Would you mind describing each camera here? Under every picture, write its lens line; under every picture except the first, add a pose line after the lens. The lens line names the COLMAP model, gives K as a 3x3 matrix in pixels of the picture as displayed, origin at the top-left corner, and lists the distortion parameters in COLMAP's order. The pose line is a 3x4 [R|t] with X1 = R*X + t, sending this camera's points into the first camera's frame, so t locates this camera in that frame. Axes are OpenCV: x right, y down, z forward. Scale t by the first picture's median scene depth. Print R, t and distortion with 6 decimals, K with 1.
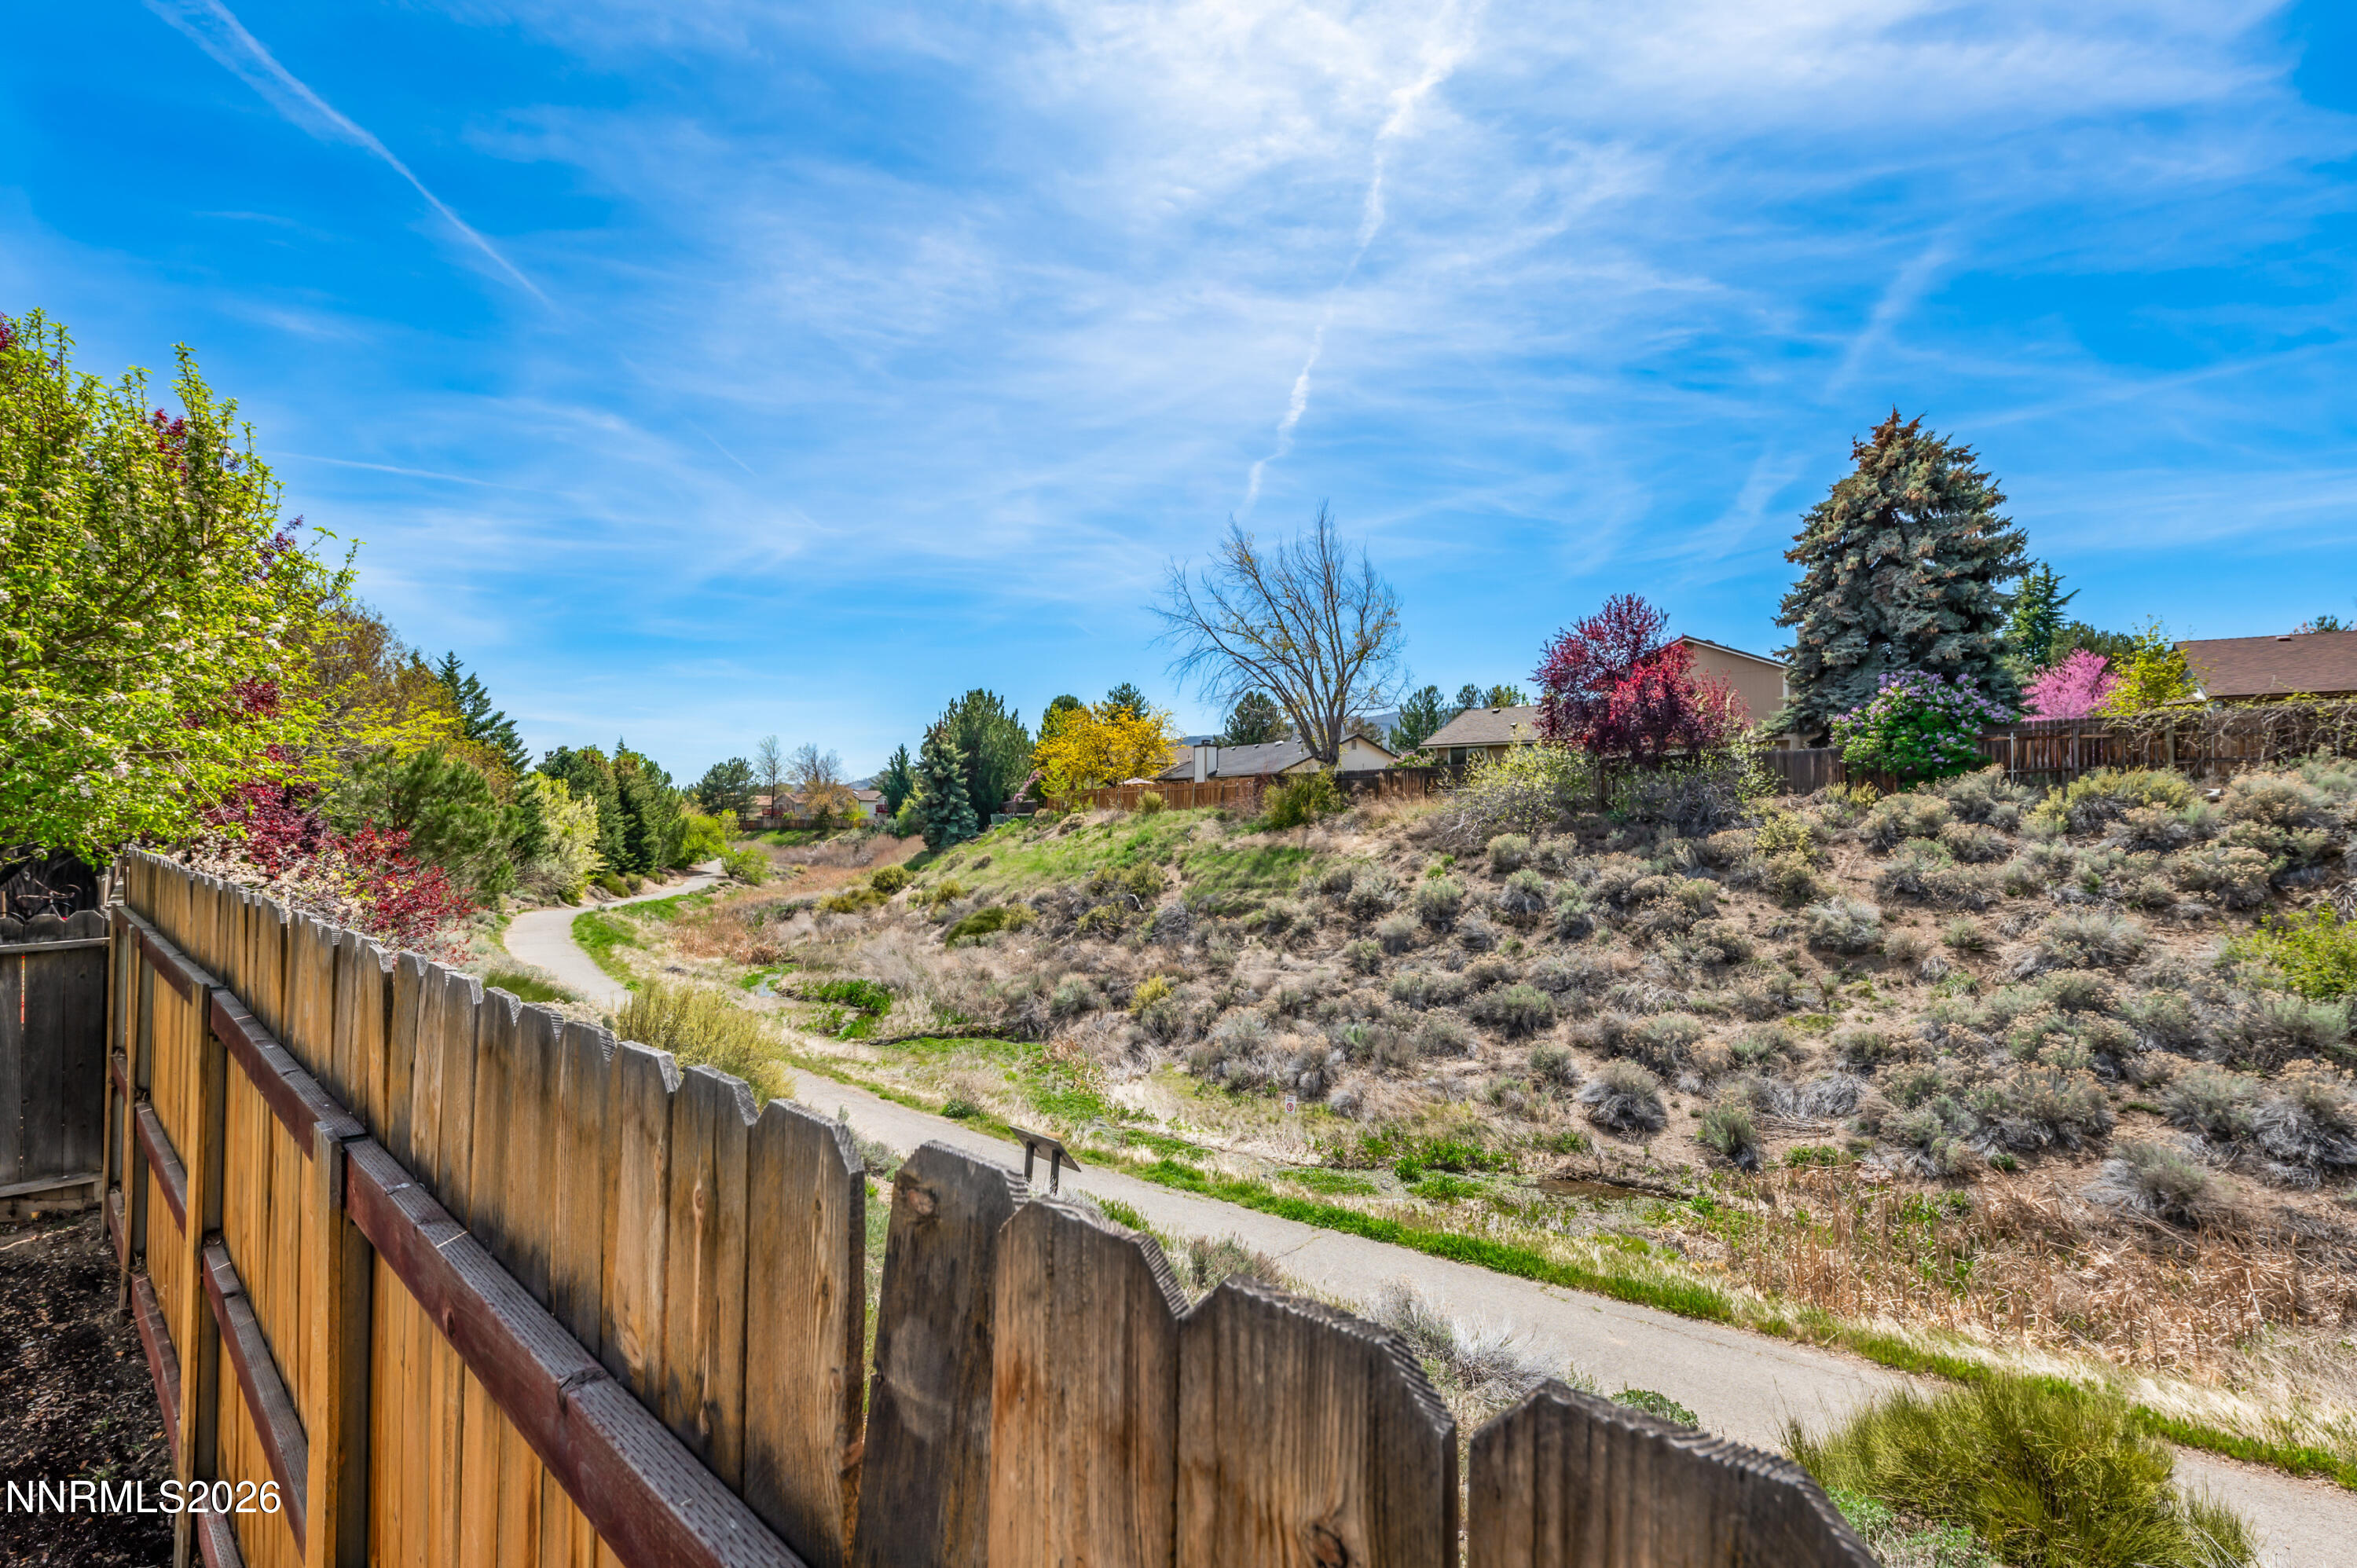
lens RADIAL K [[1078.5, 0, 1178.5], [0, 1078.5, 784.0], [0, 0, 1]] dist [0.005386, 0.000342]
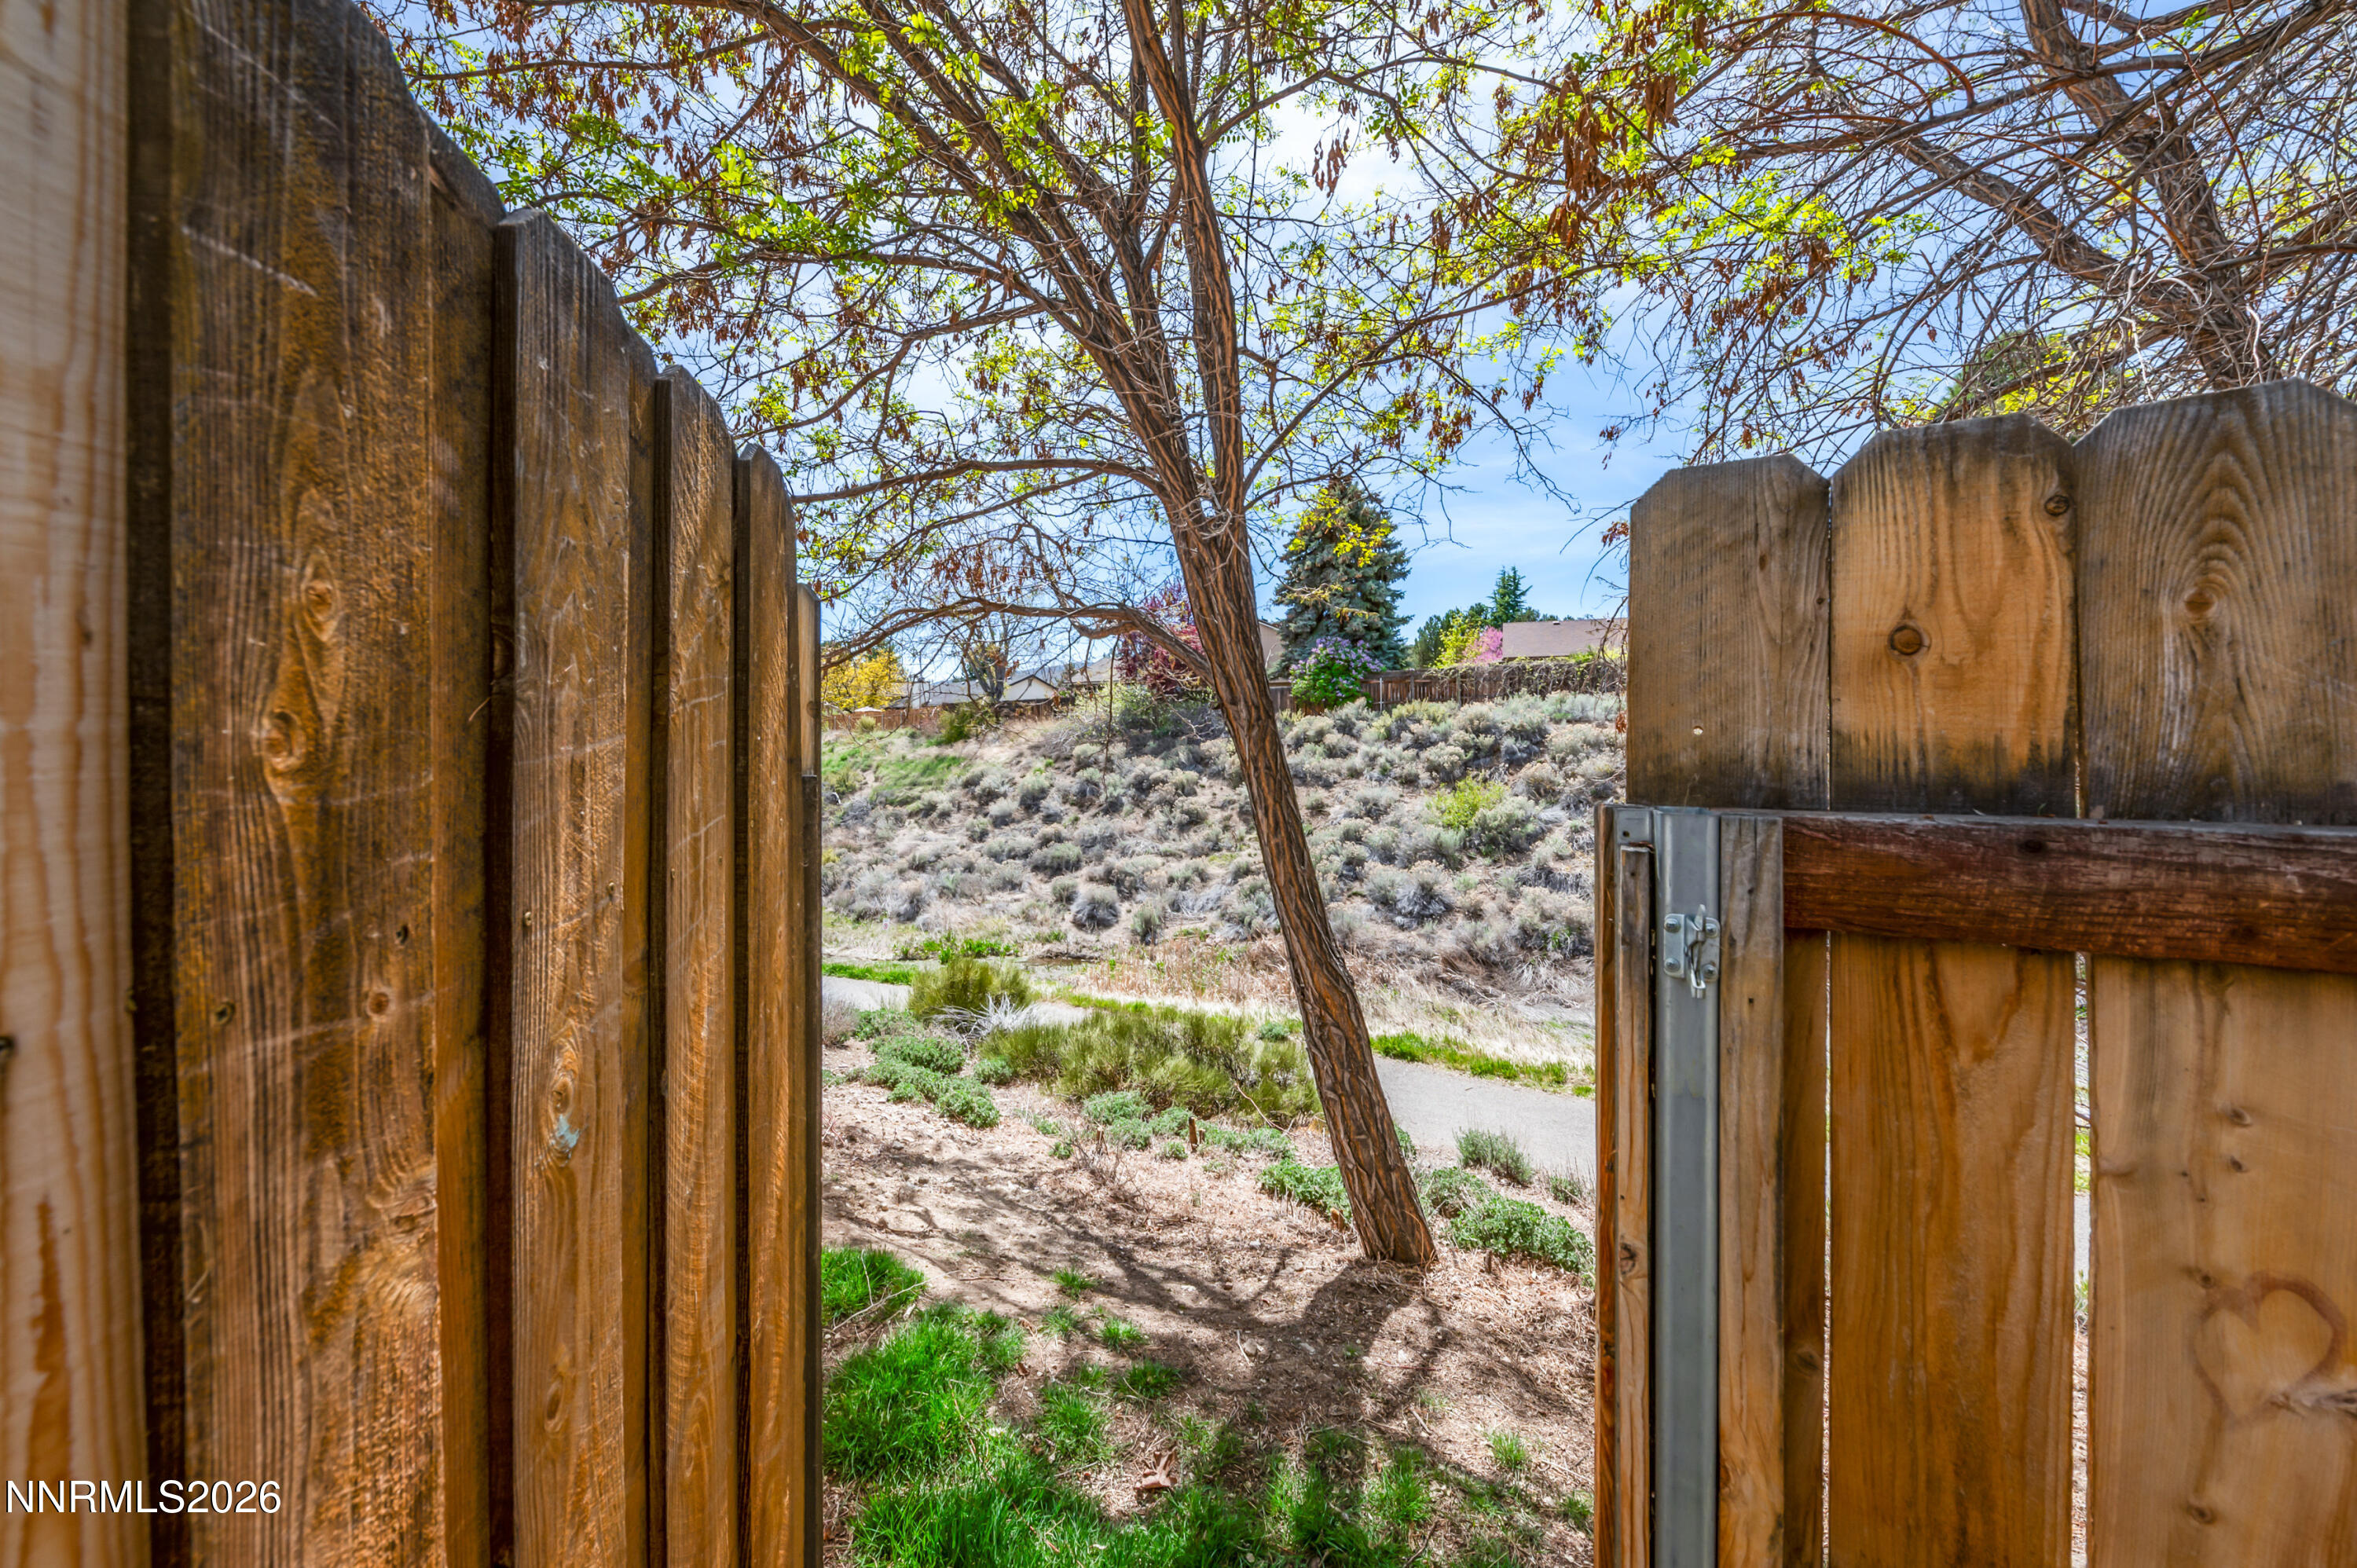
lens RADIAL K [[863.8, 0, 1146.4], [0, 863.8, 746.2], [0, 0, 1]] dist [-0.000645, -0.000012]
pose [[0.978858, -0.002385, 0.204526, 0.173594], [-0.004652, 0.999414, 0.033919, 0.011179], [-0.204487, -0.034153, 0.978273, -0.173304]]
